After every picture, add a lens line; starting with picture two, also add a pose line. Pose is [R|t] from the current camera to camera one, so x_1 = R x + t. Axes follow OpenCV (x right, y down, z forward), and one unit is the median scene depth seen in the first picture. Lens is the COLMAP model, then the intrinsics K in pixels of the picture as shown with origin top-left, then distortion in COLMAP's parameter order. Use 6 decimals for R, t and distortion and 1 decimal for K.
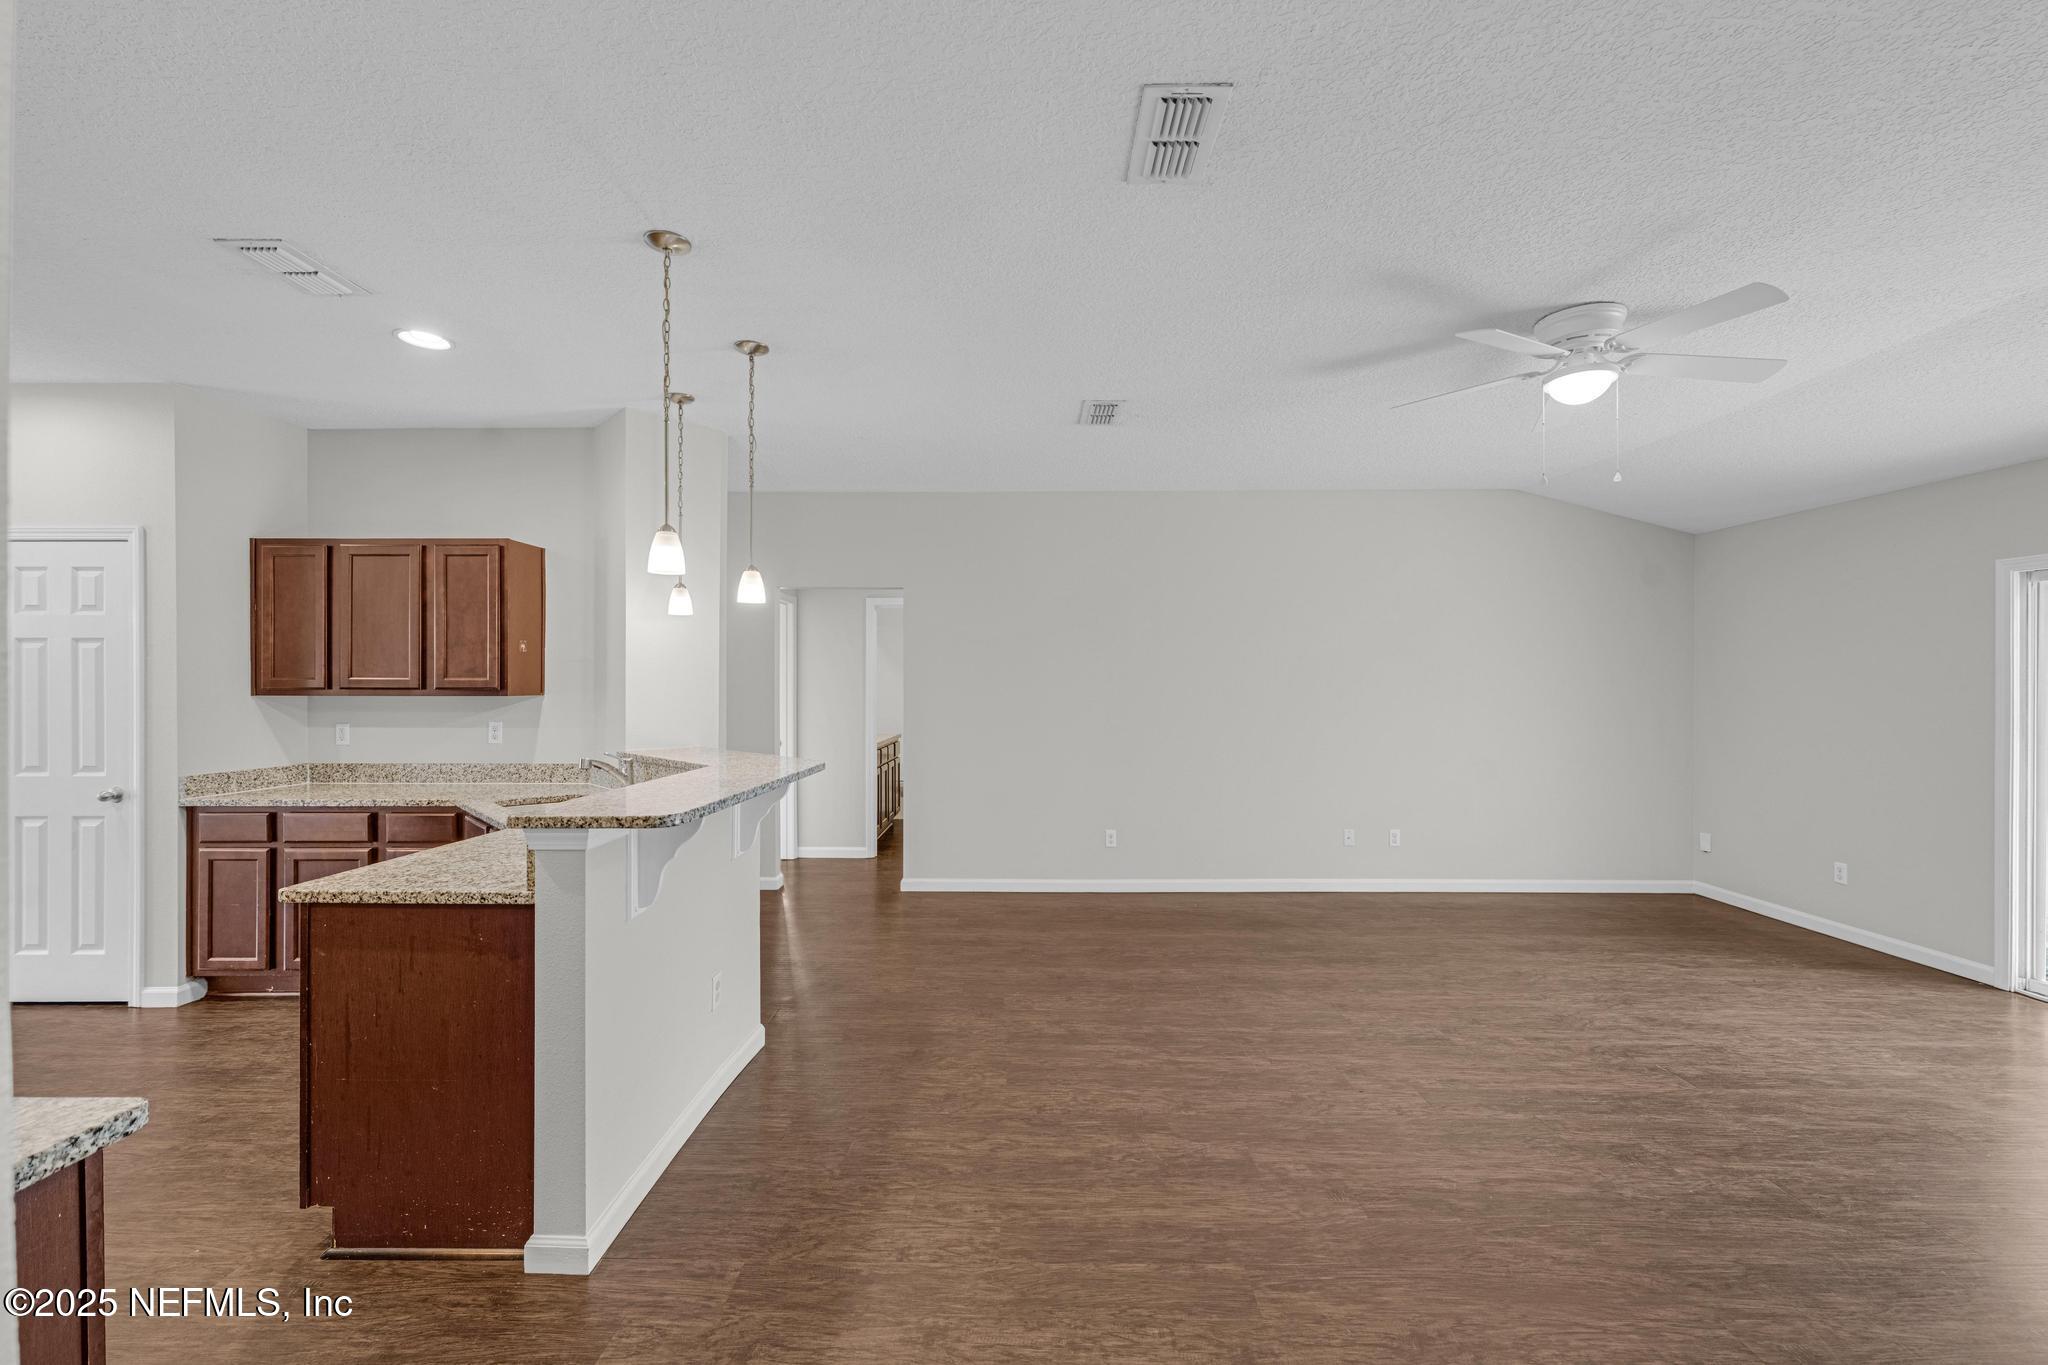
lens RADIAL K [[831.2, 0, 1011.8], [0, 831.2, 687.2], [0, 0, 1]] dist [0.000047, 0.001276]
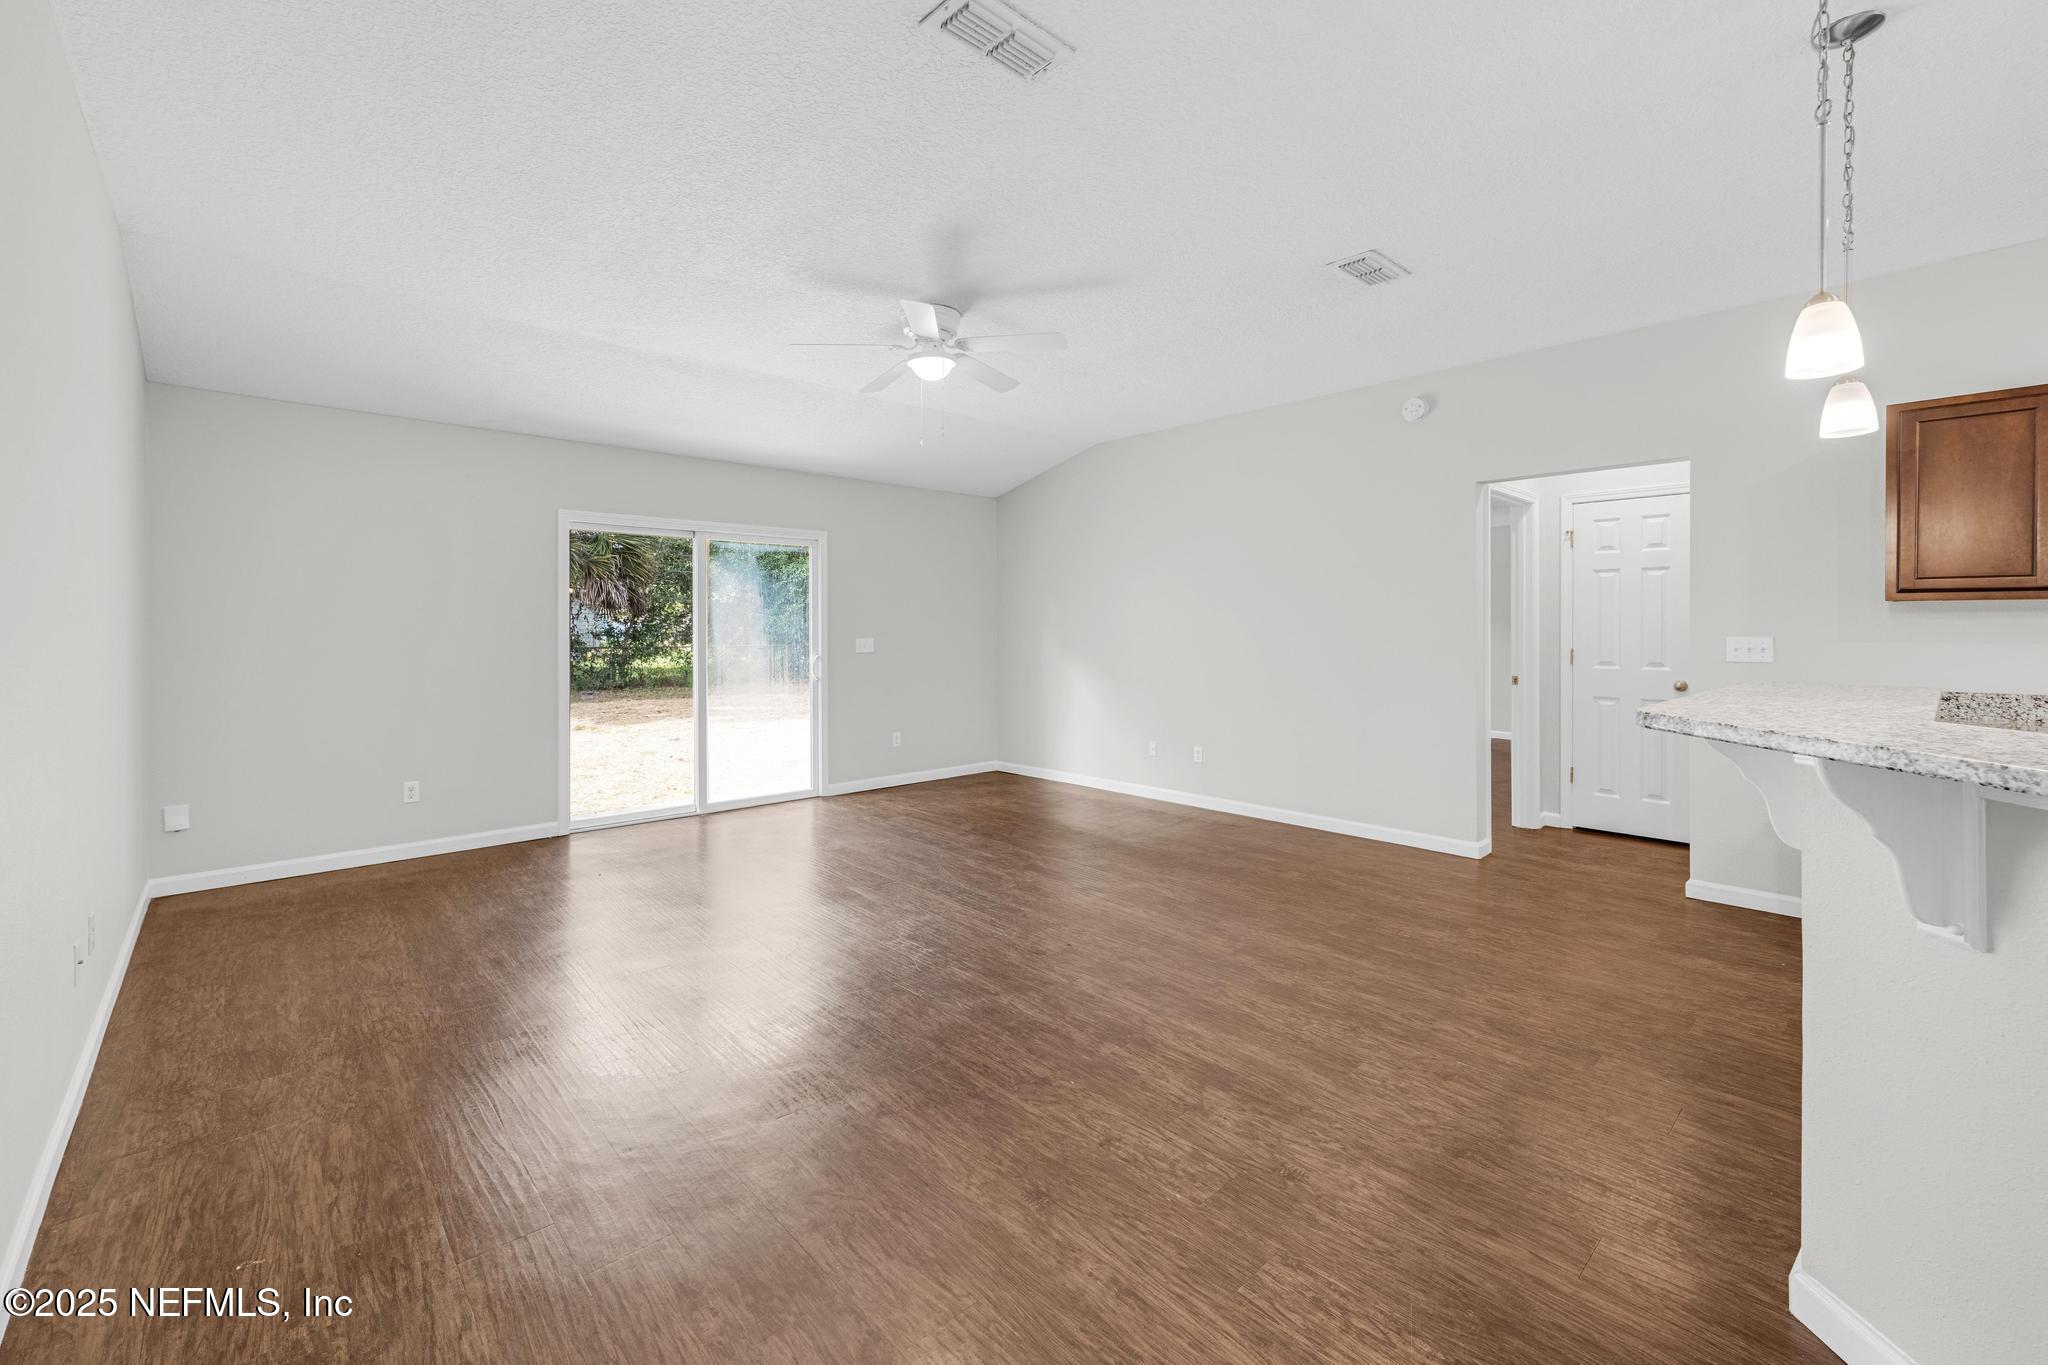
lens RADIAL K [[831.2, 0, 1054.6], [0, 831.2, 630.7], [0, 0, 1]] dist [0.000047, 0.001276]
pose [[-0.705457, -0.002797, 0.708747, -0.318173], [0.001275, 0.999986, 0.005216, 0.037761], [-0.708751, 0.004583, -0.705444, 1.531729]]
